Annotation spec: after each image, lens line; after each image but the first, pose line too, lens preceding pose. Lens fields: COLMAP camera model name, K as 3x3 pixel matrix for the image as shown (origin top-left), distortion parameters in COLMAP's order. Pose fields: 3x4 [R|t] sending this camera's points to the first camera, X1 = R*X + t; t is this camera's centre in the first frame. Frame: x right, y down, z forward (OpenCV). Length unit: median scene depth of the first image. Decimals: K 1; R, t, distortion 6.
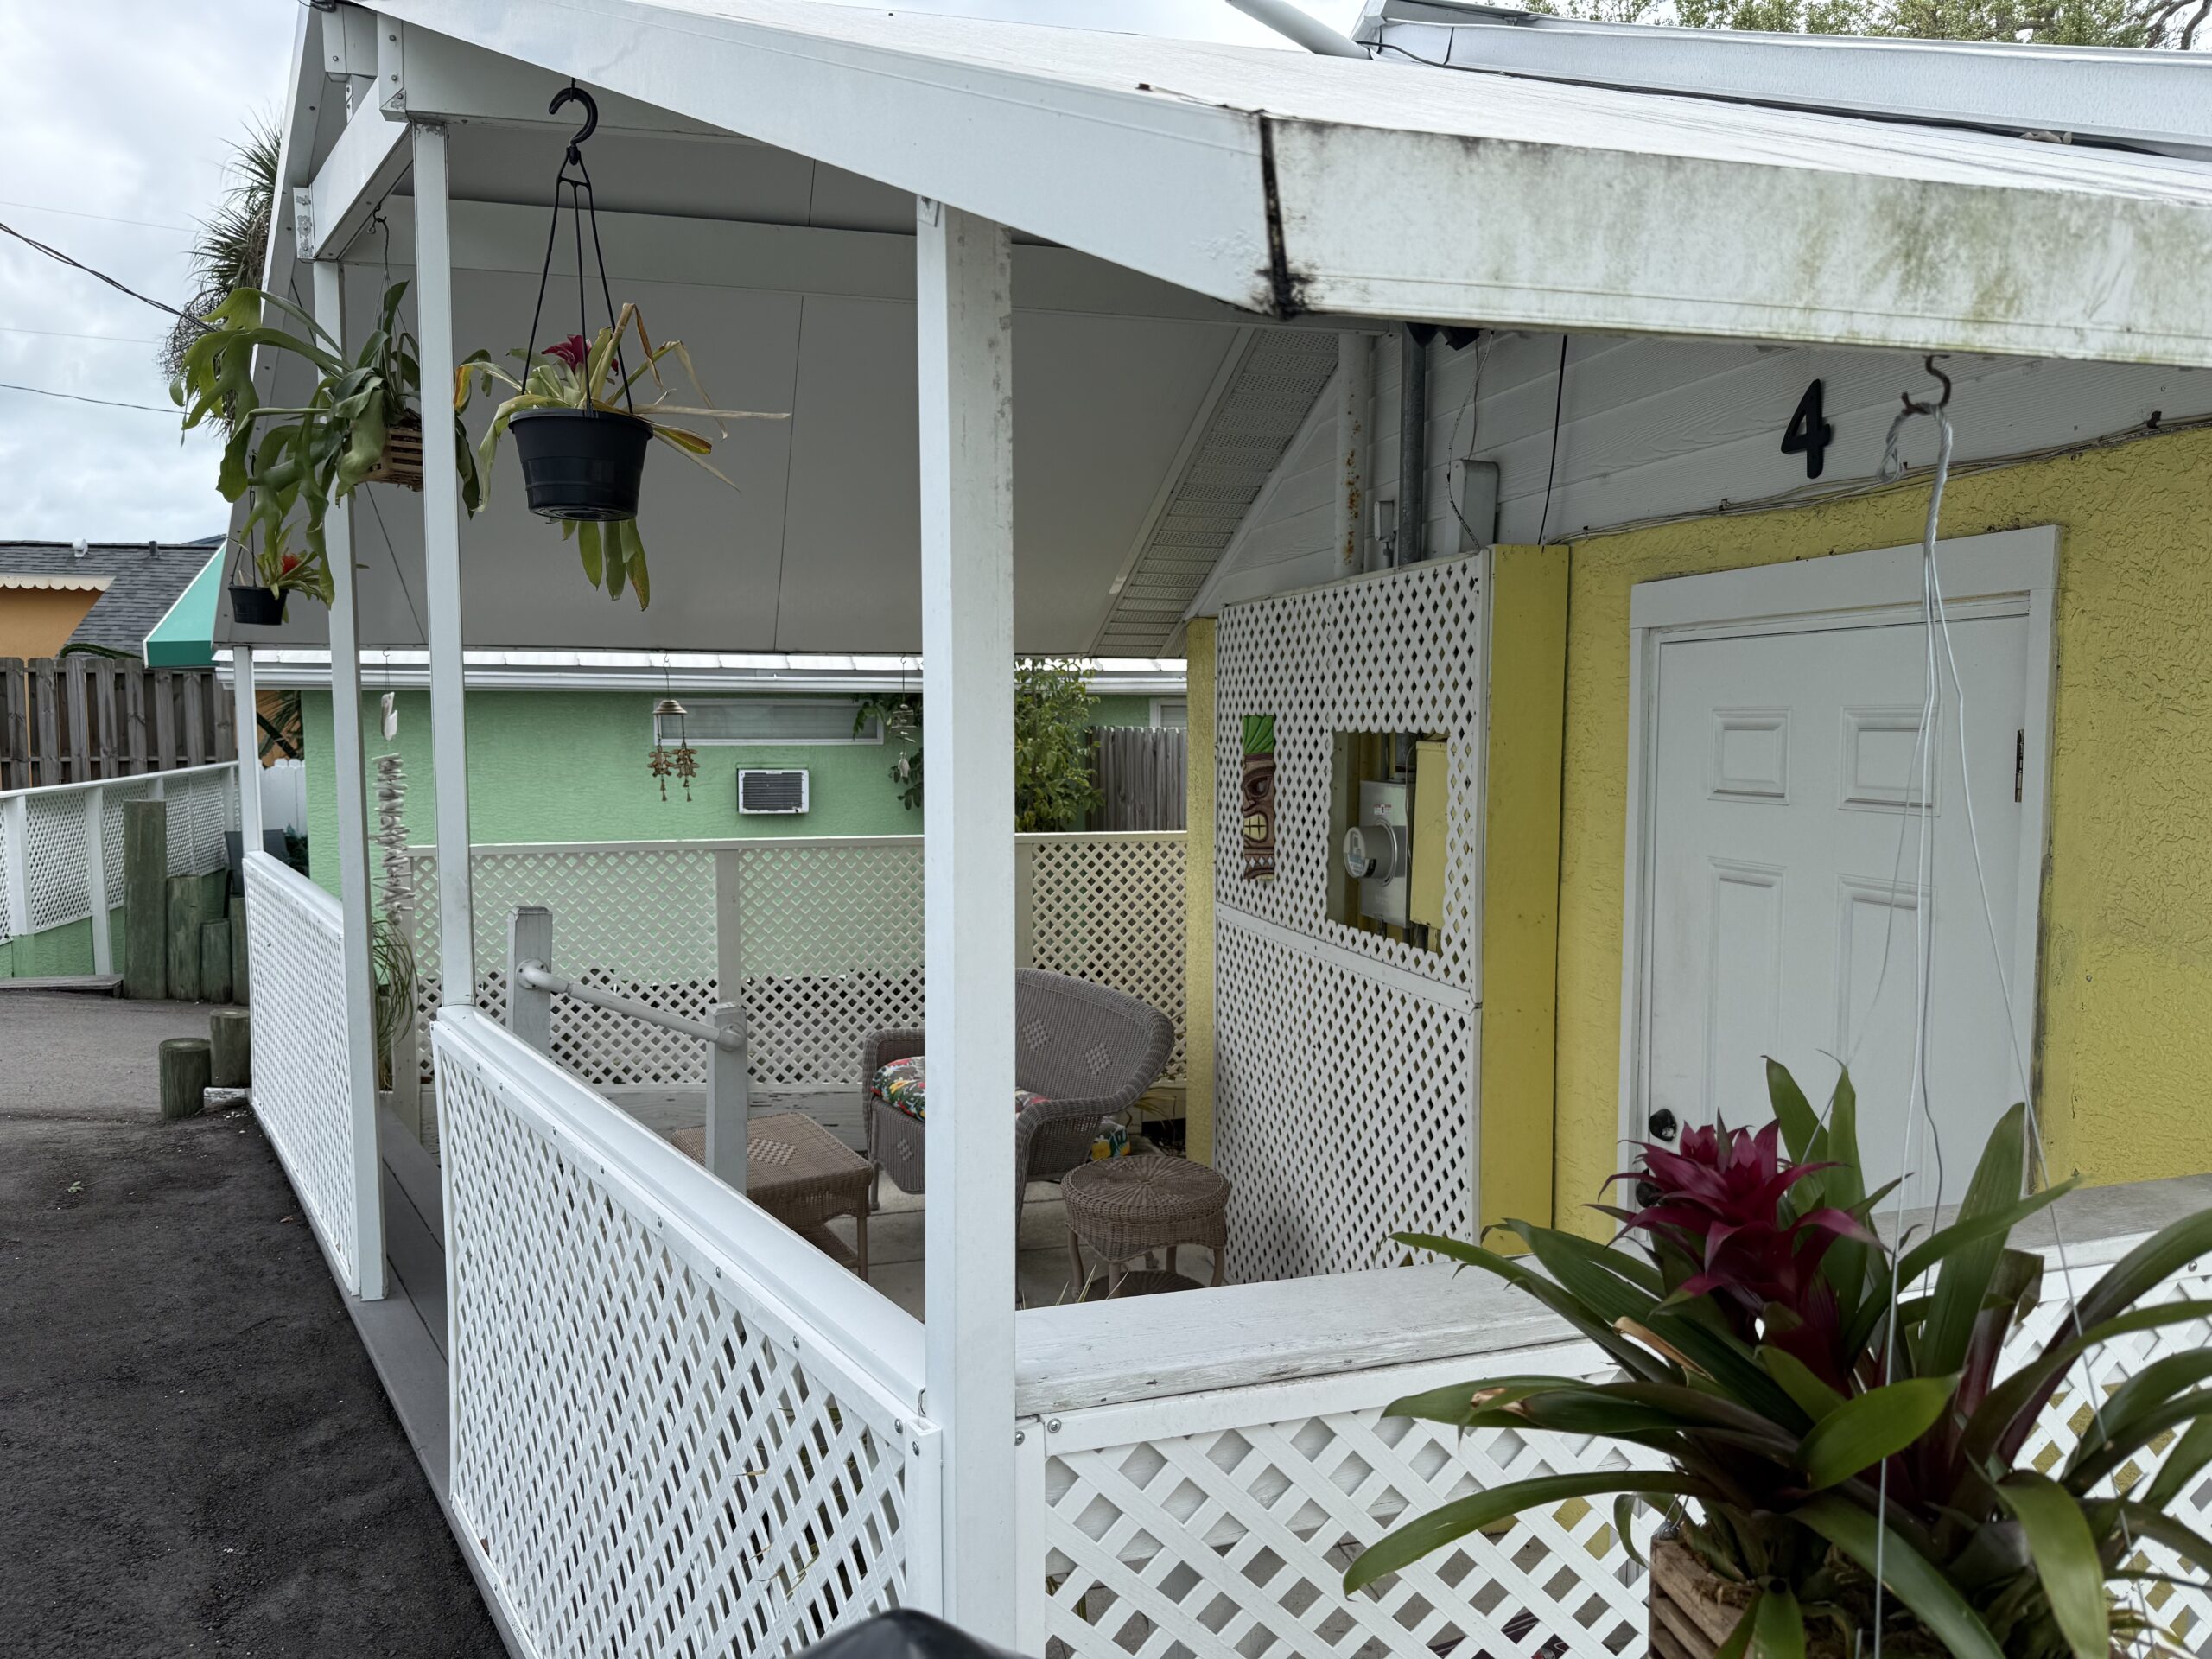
lens RADIAL K [[1550.2, 0, 1118.5], [0, 1550.2, 839.6], [0, 0, 1]] dist [0.131540, -0.200804]
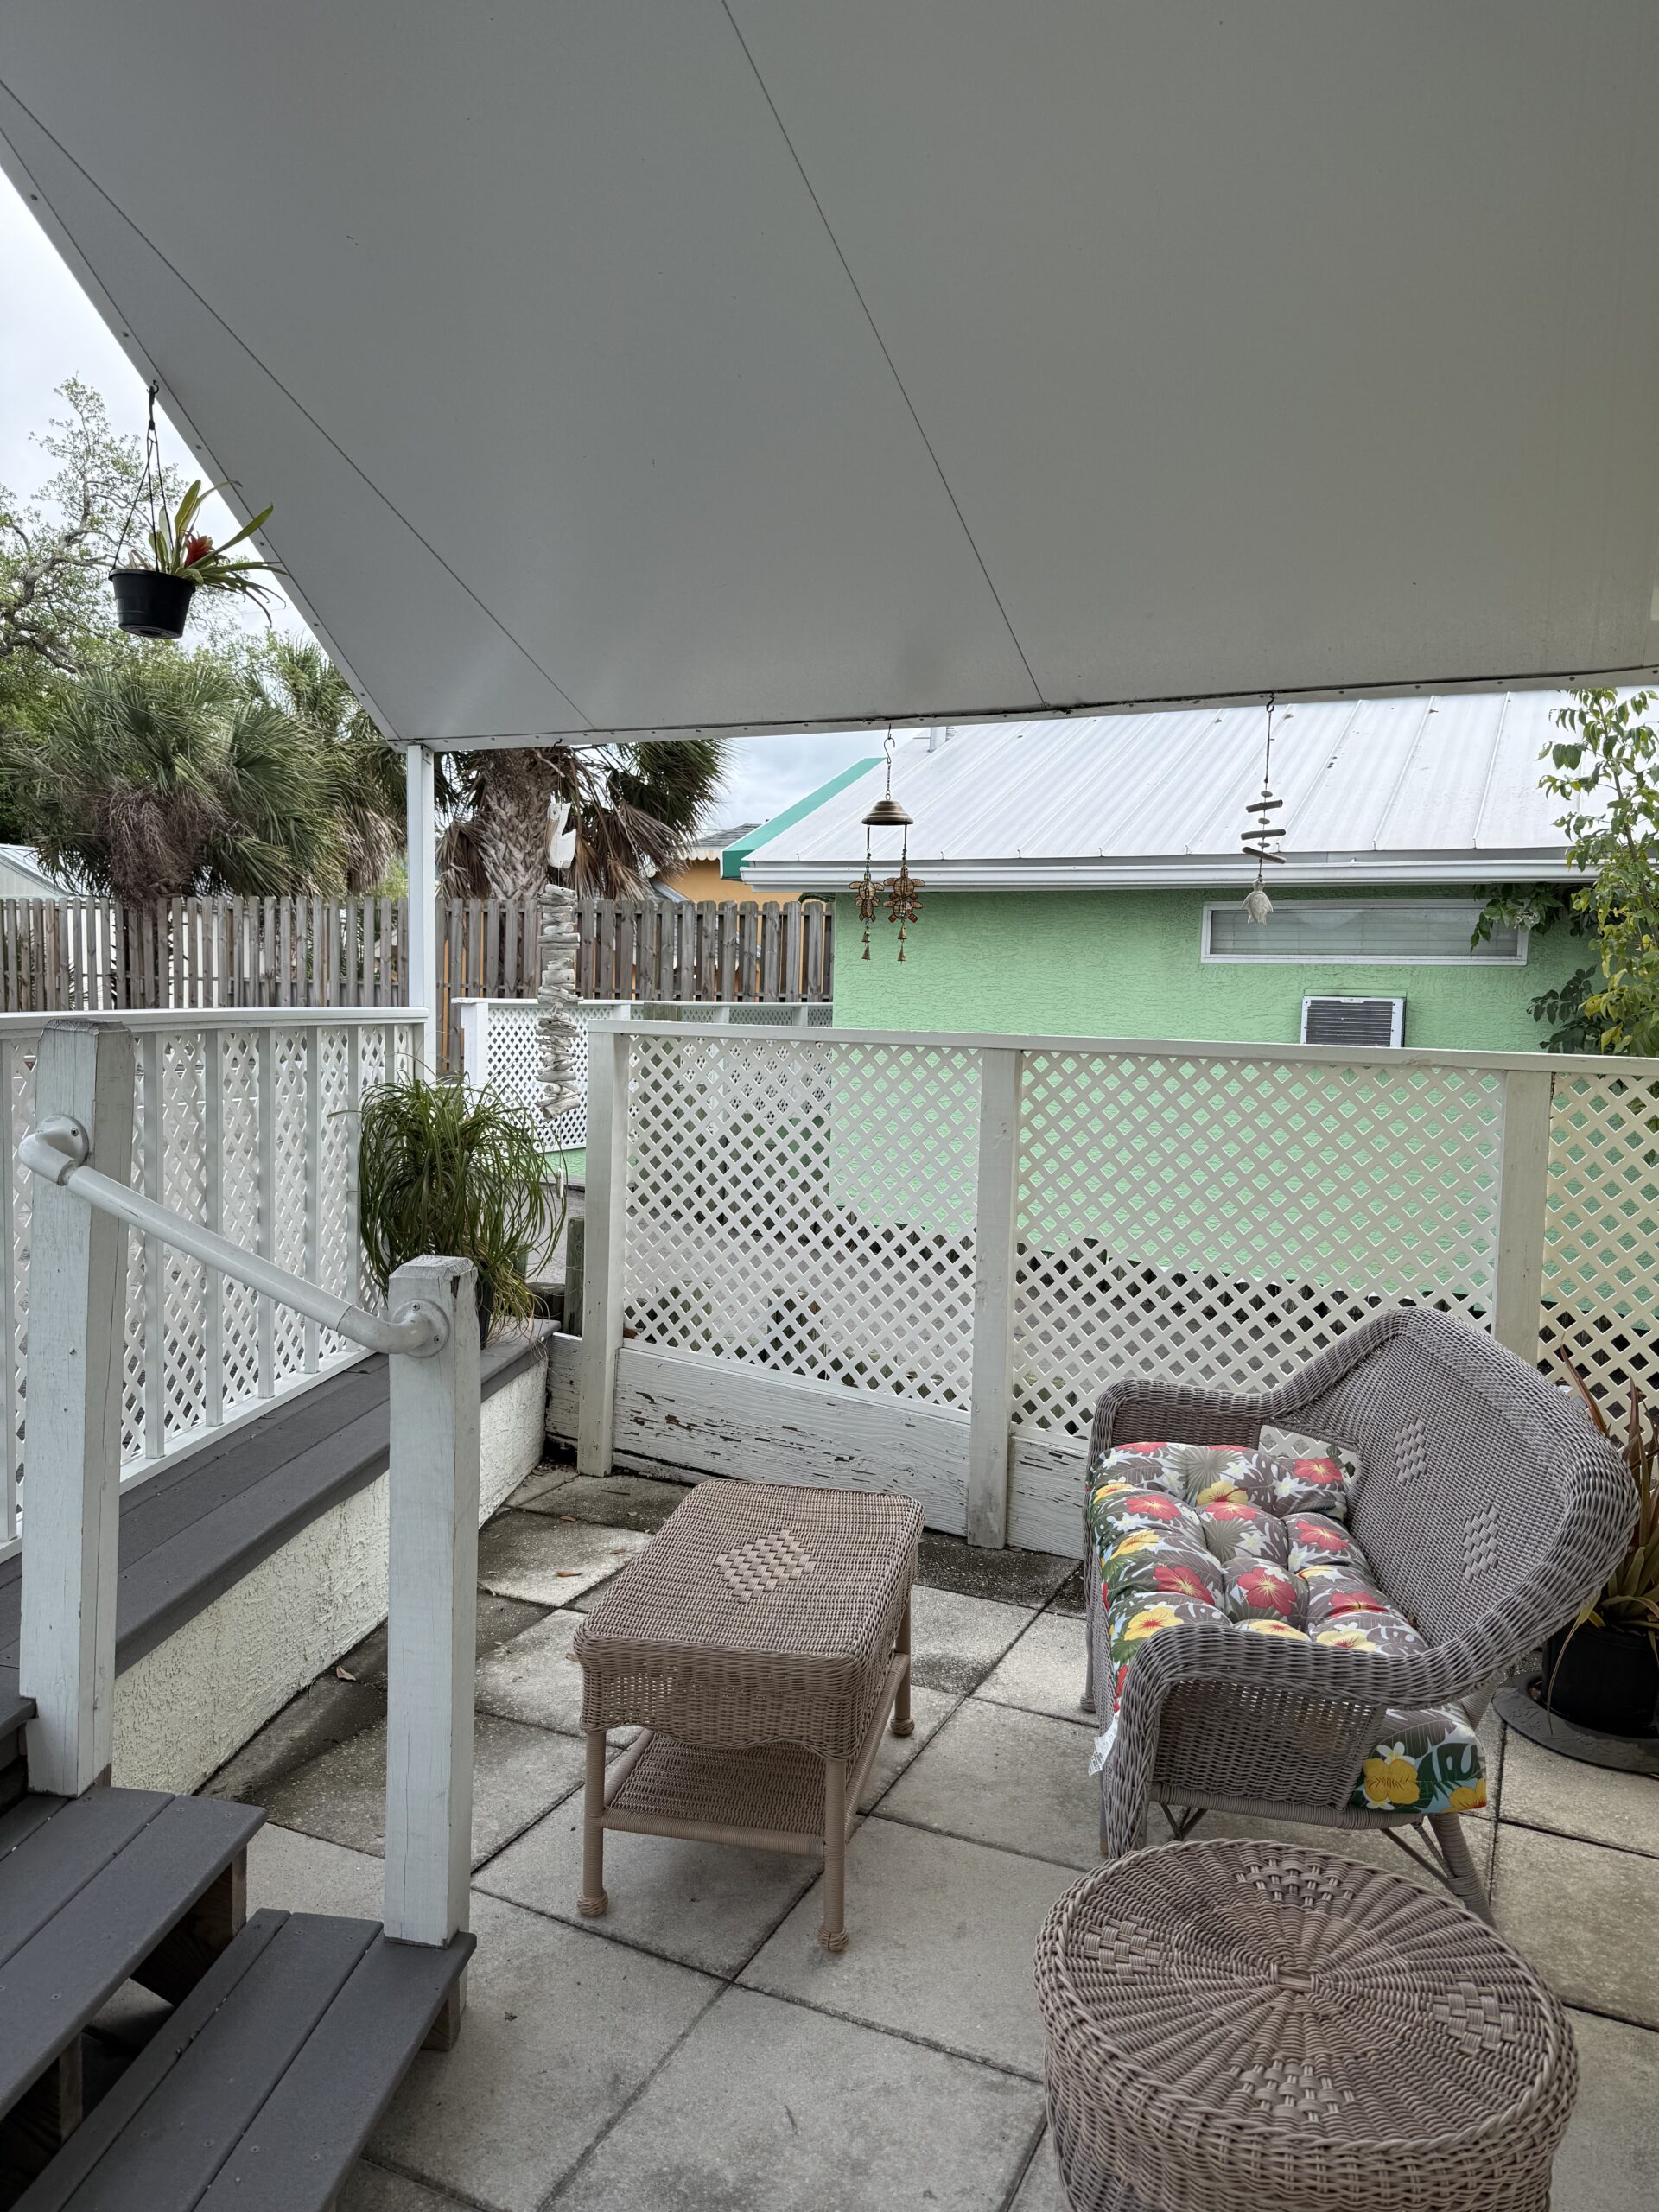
lens RADIAL K [[1550.2, 0, 829.5], [0, 1550.2, 1106.0], [0, 0, 1]] dist [0.131540, -0.200804]
pose [[0.761413, 0.068445, -0.644644, 0.168109], [-0.082829, 0.996532, 0.007974, 0.050227], [0.642954, 0.047323, 0.764441, 0.790648]]
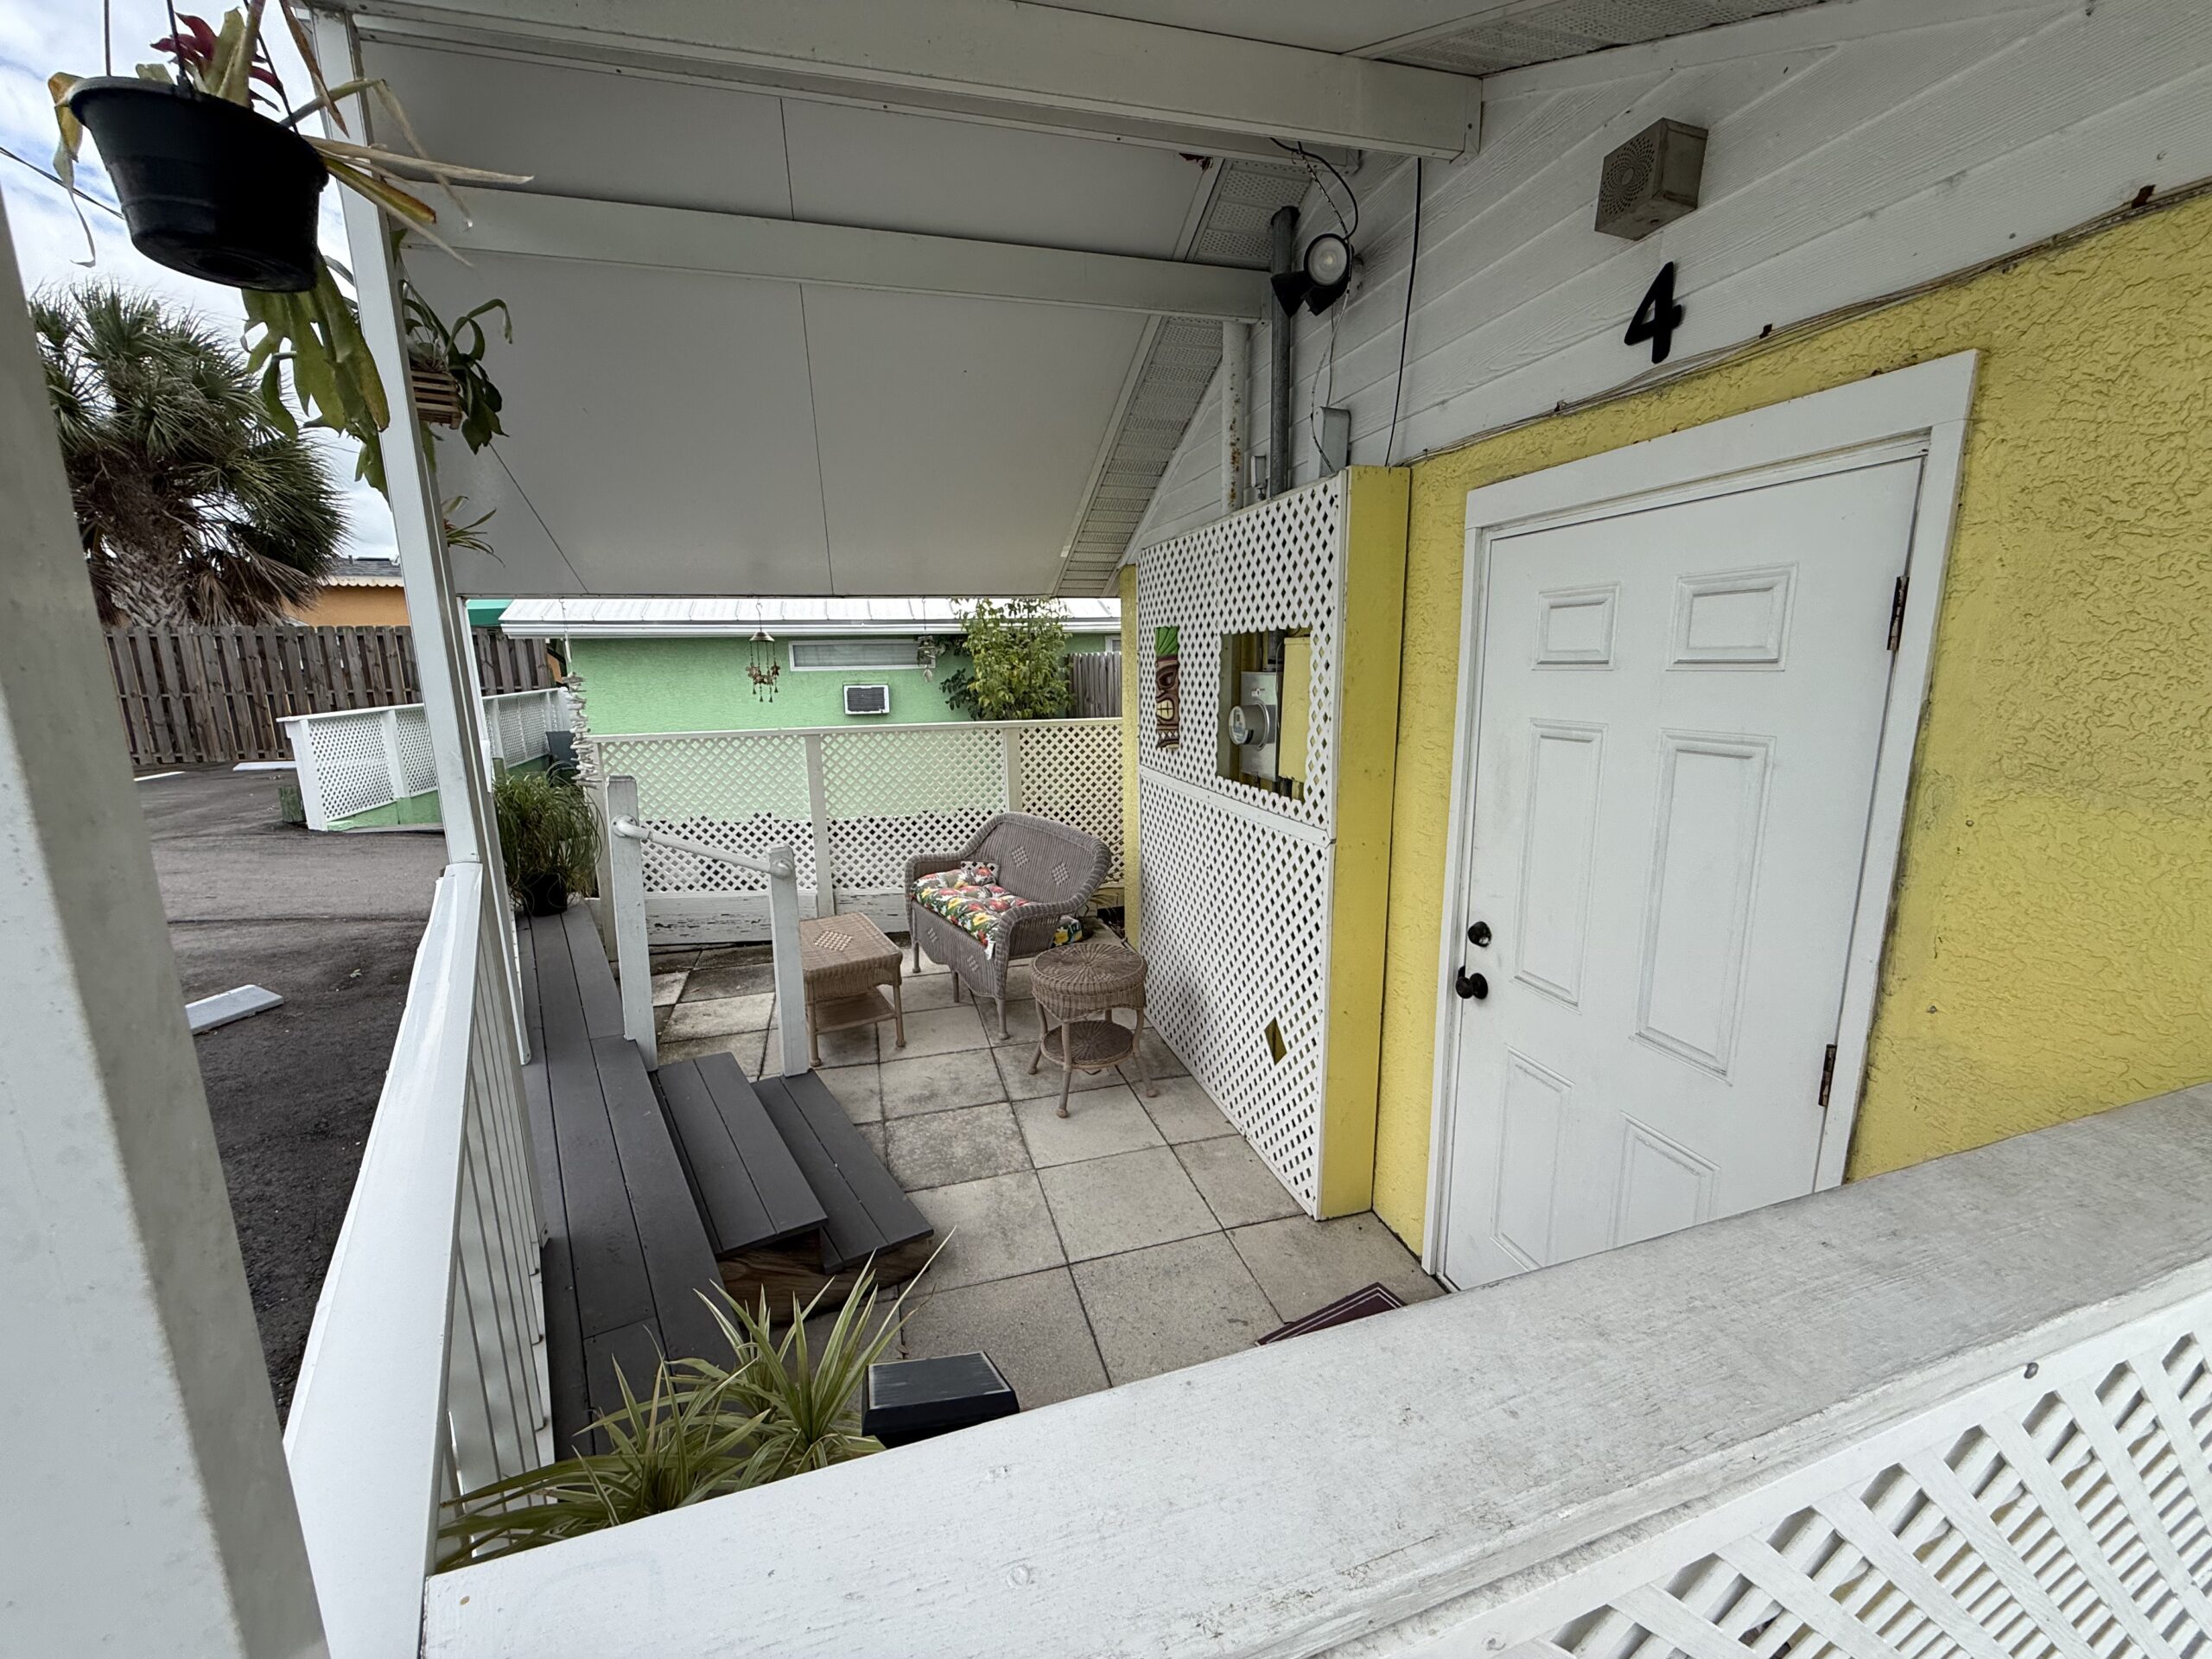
lens RADIAL K [[881.9, 0, 1106.0], [0, 881.9, 829.5], [0, 0, 1]] dist [0.000305, 0.000316]
pose [[0.999851, -0.016536, 0.005046, 0.036804], [0.015872, 0.993661, 0.111291, 0.011894], [-0.006854, -0.111194, 0.993775, 0.258569]]
